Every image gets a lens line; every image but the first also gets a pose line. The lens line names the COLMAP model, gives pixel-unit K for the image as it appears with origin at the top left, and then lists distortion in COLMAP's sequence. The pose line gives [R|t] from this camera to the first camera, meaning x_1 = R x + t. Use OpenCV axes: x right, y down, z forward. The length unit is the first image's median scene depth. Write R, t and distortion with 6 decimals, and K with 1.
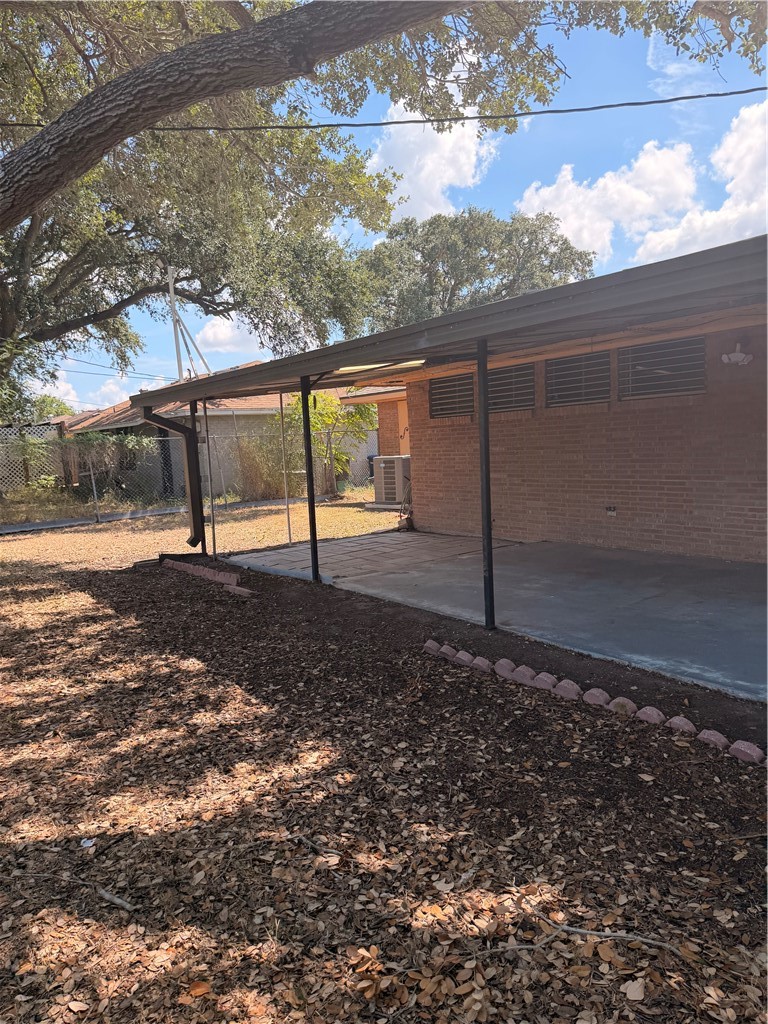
lens RADIAL K [[718.1, 0, 380.3], [0, 718.1, 513.0], [0, 0, 1]] dist [0.163573, -0.288855]
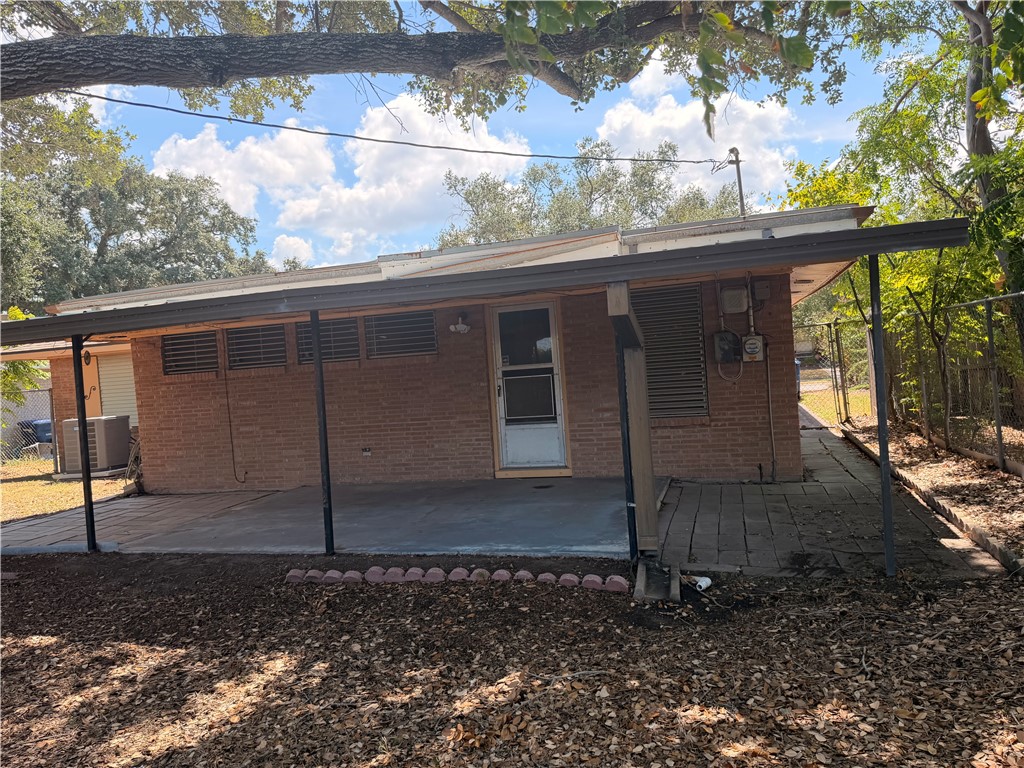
lens RADIAL K [[724.6, 0, 512.0], [0, 724.6, 384.0], [0, 0, 1]] dist [0.107198, -0.177679]
pose [[0.794507, -0.020441, 0.606911, -0.231348], [0.092569, 0.991830, -0.087777, 0.015640], [-0.600158, 0.125921, 0.789908, -0.089251]]
